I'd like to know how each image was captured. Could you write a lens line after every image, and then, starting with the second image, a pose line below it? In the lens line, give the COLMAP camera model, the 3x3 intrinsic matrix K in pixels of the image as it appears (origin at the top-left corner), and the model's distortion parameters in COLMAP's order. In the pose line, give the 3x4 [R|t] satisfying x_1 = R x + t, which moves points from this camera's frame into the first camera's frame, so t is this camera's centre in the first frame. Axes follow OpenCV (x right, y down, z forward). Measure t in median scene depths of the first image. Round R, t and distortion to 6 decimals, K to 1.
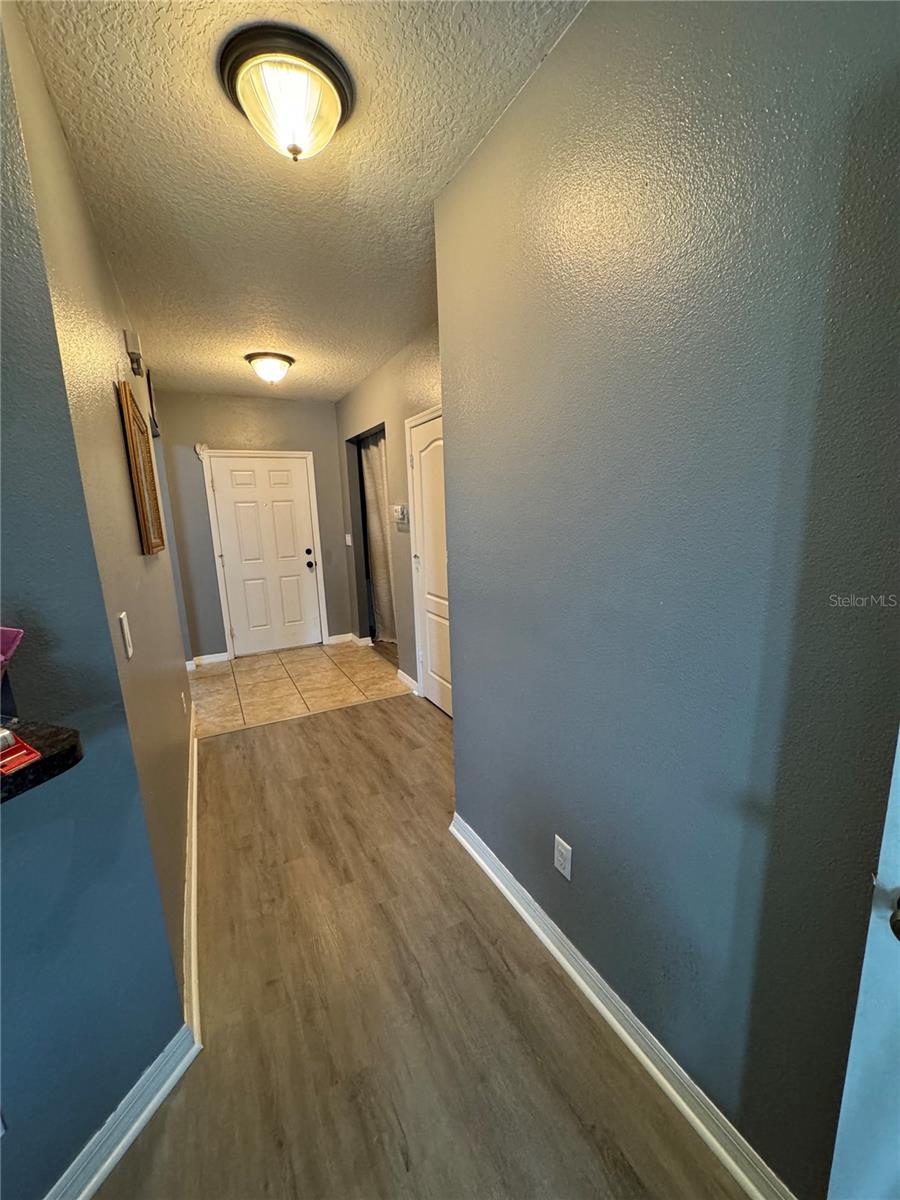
lens RADIAL K [[476.1, 0, 453.8], [0, 476.1, 602.9], [0, 0, 1]] dist [-0.003784, 0.000501]
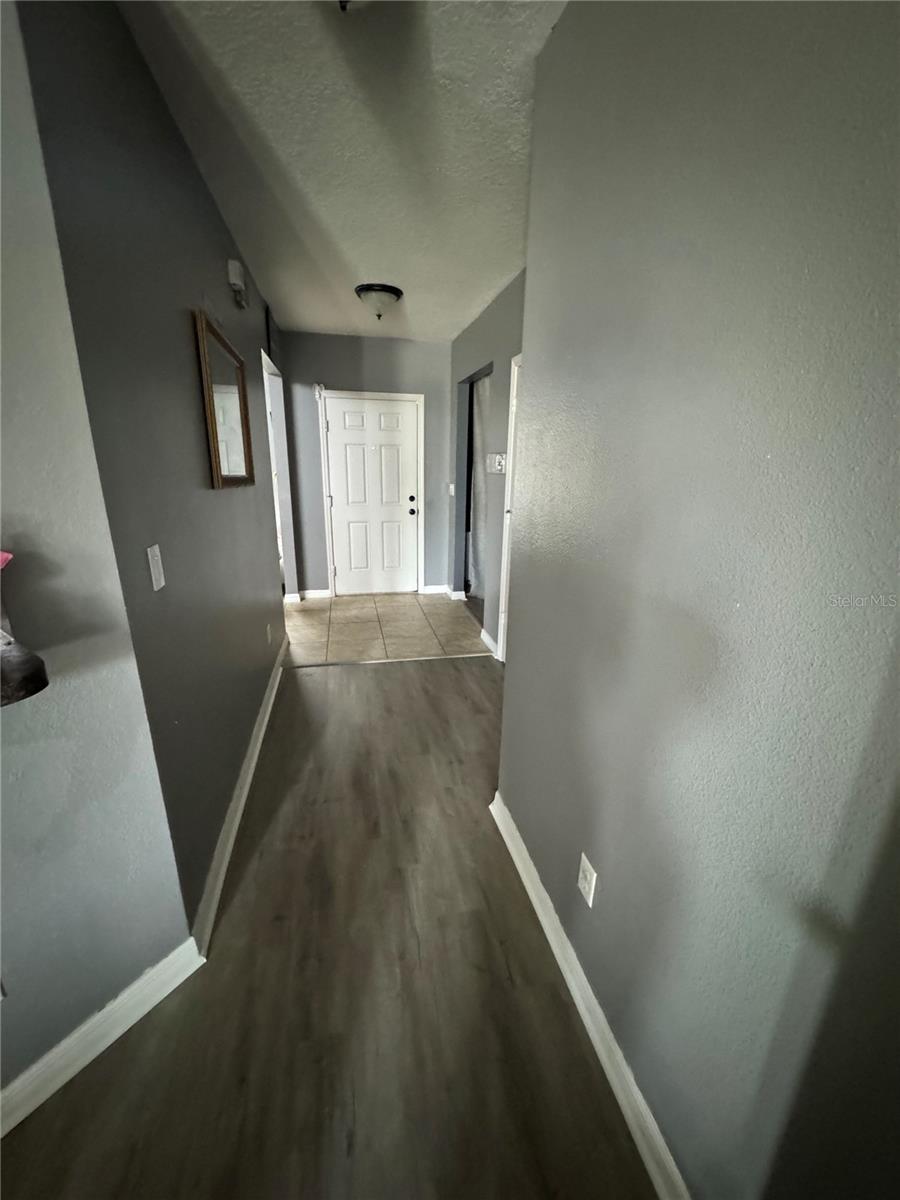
lens RADIAL K [[476.1, 0, 452.9], [0, 476.1, 602.8], [0, 0, 1]] dist [-0.003784, 0.000501]
pose [[0.963661, 0.124635, -0.236269, 0.081406], [-0.101971, 0.989137, 0.105878, -0.013949], [0.246898, -0.077938, 0.965902, 0.090219]]
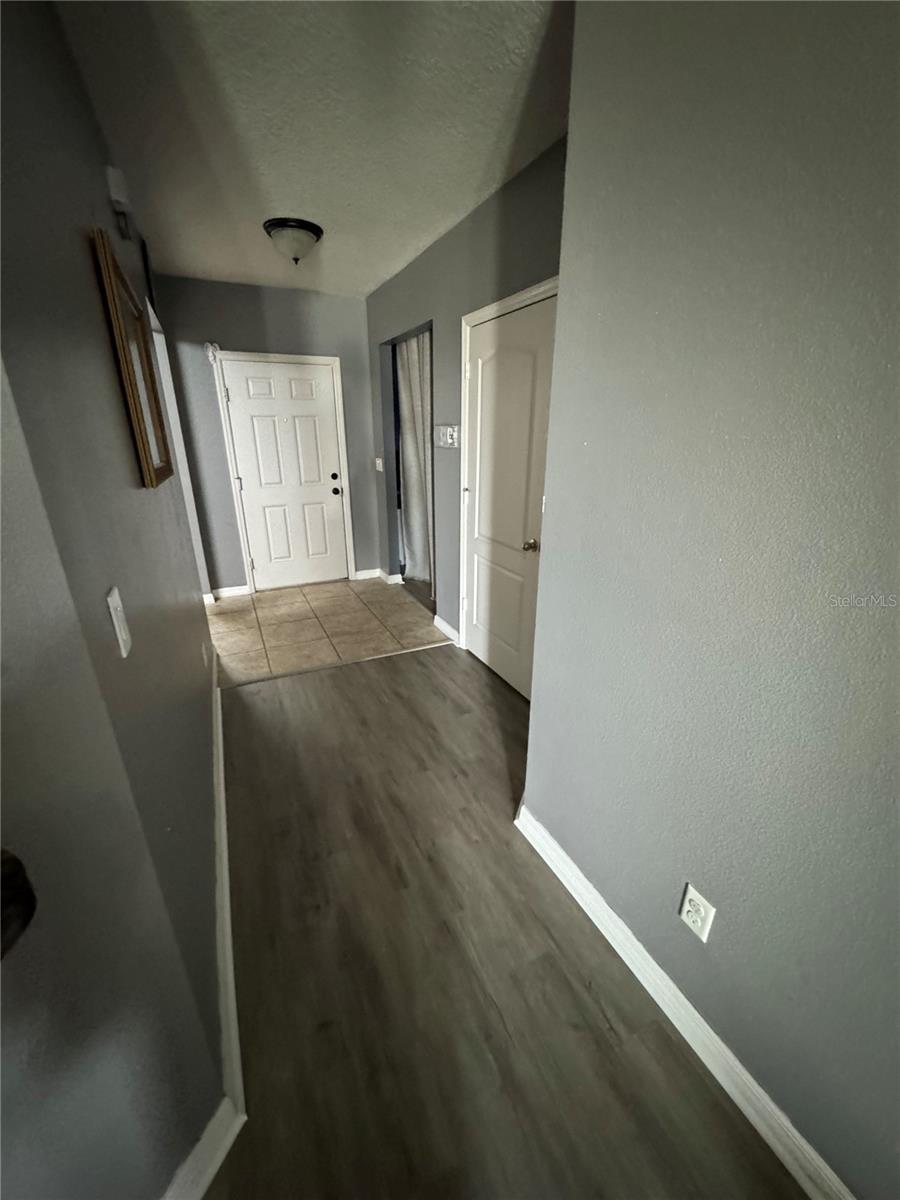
lens RADIAL K [[476.1, 0, 454.5], [0, 476.1, 603.1], [0, 0, 1]] dist [-0.003784, 0.000501]
pose [[0.998792, 0.043756, -0.022338, -0.101747], [-0.039831, 0.987401, 0.153142, -0.039412], [0.028758, -0.152068, 0.987952, 0.178913]]
